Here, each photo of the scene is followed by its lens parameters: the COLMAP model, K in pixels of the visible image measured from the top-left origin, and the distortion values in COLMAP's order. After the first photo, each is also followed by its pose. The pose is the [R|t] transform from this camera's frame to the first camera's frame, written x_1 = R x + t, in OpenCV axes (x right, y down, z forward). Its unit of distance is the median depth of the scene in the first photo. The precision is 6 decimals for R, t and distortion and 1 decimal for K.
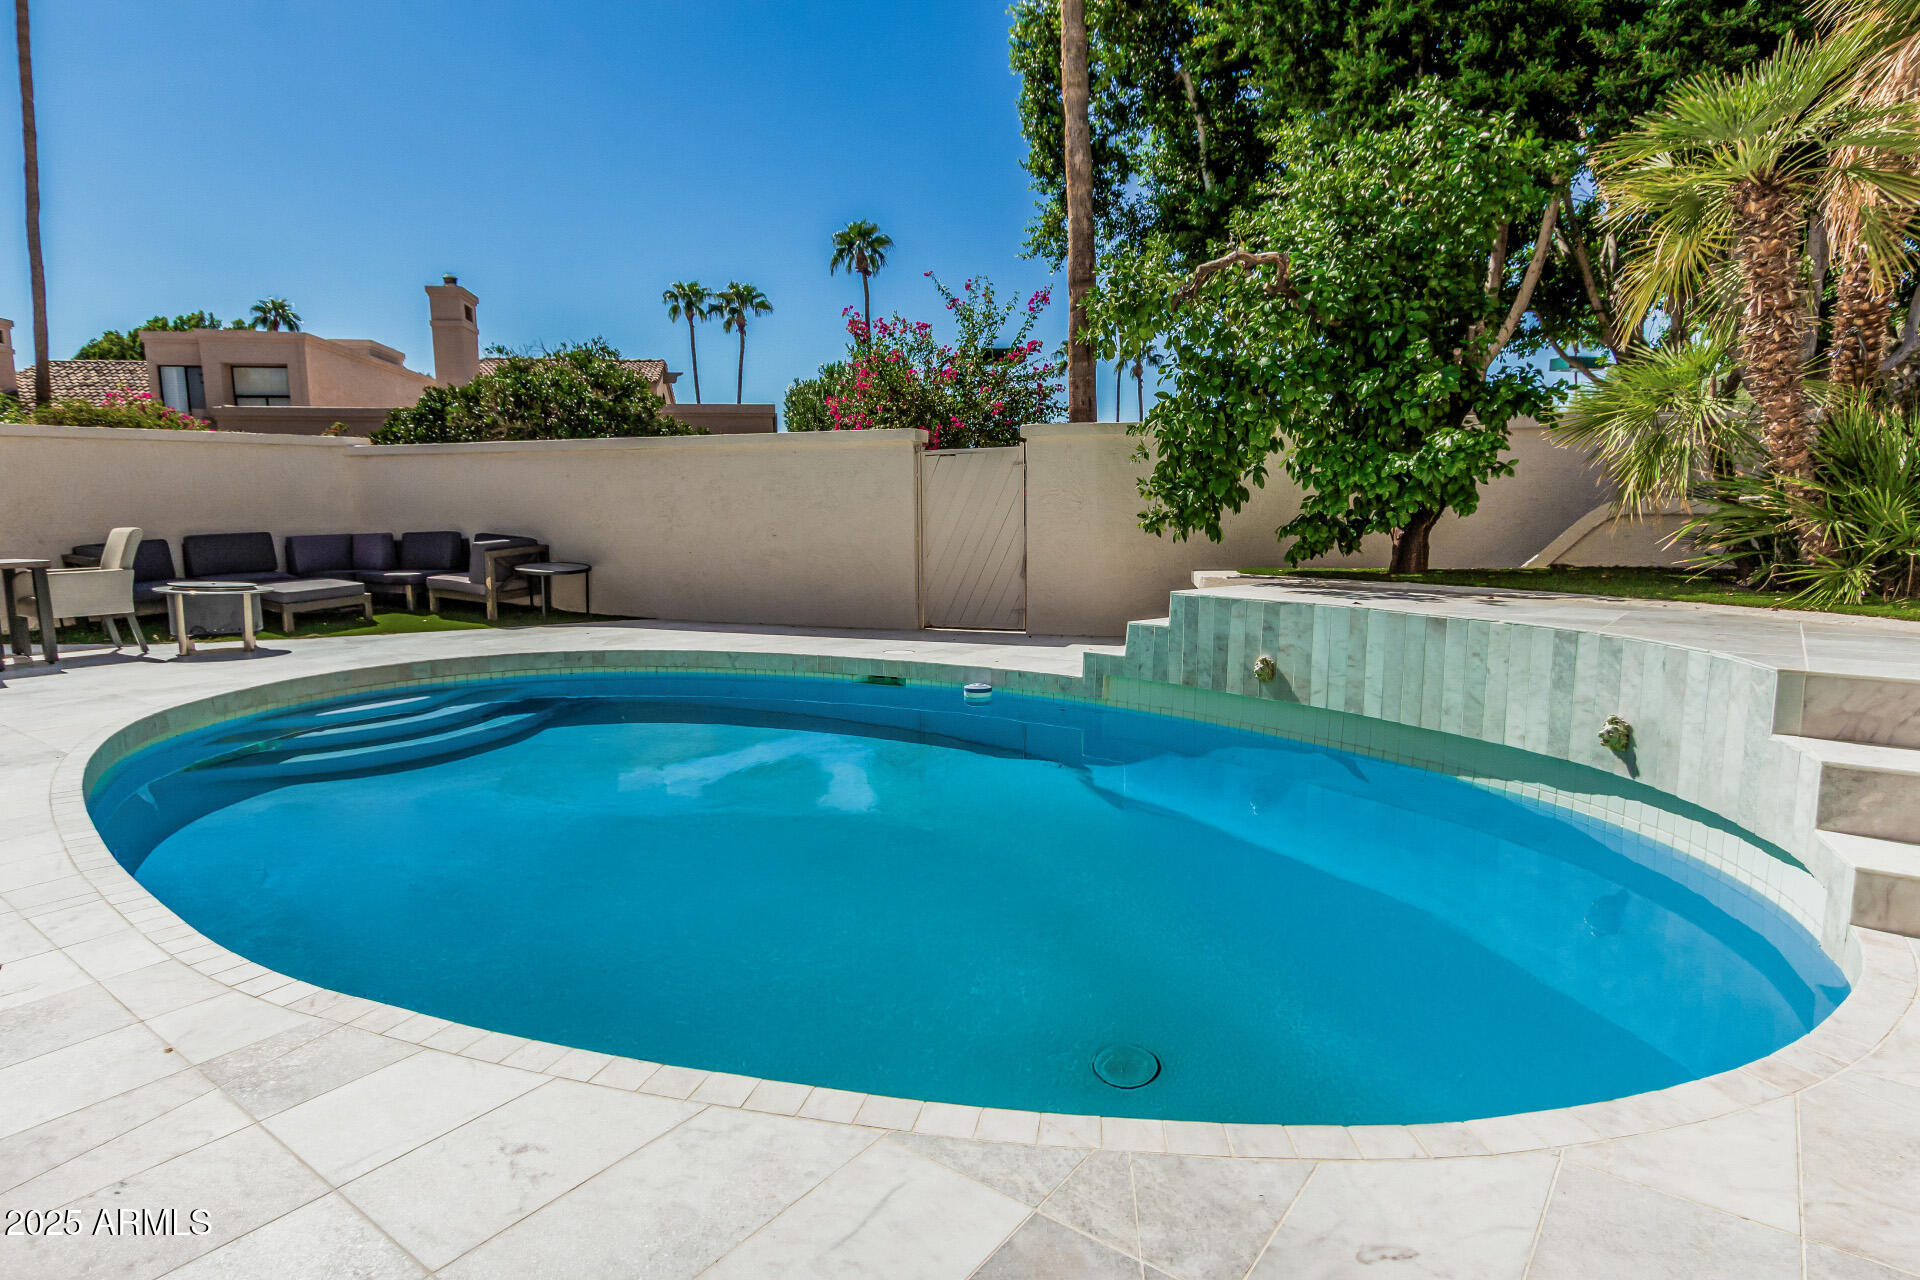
lens RADIAL K [[1058.8, 0, 960.0], [0, 1058.8, 640.0], [0, 0, 1]] dist [0.002499, 0.000163]
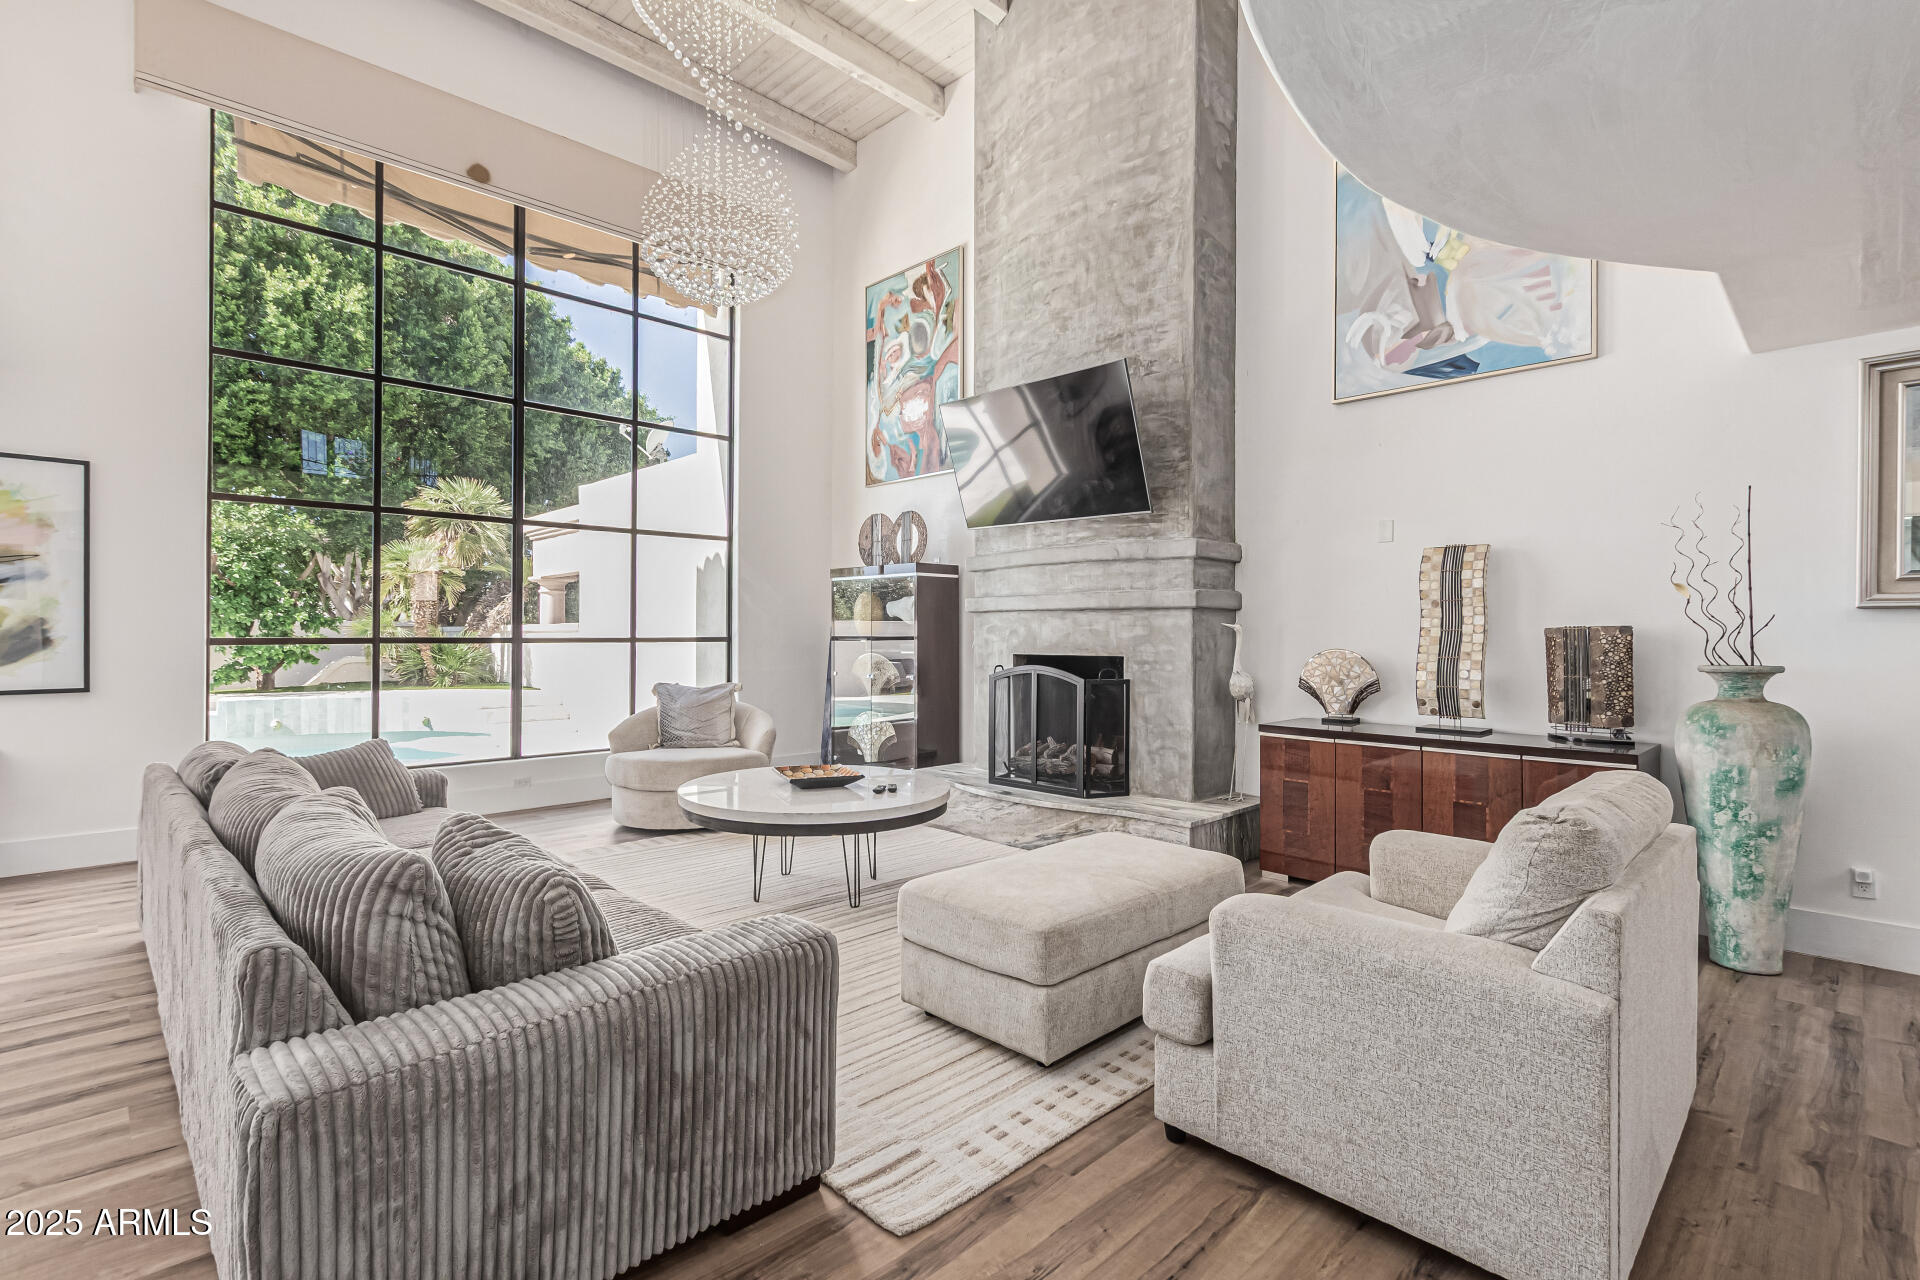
lens RADIAL K [[882.1, 0, 960.0], [0, 882.1, 640.0], [0, 0, 1]] dist [0.000518, -0.000368]
pose [[0.155291, 0.001641, 0.987867, -1.224051], [0.130524, 0.991197, -0.022164, 0.067969], [-0.979208, 0.132383, 0.153710, -0.784977]]
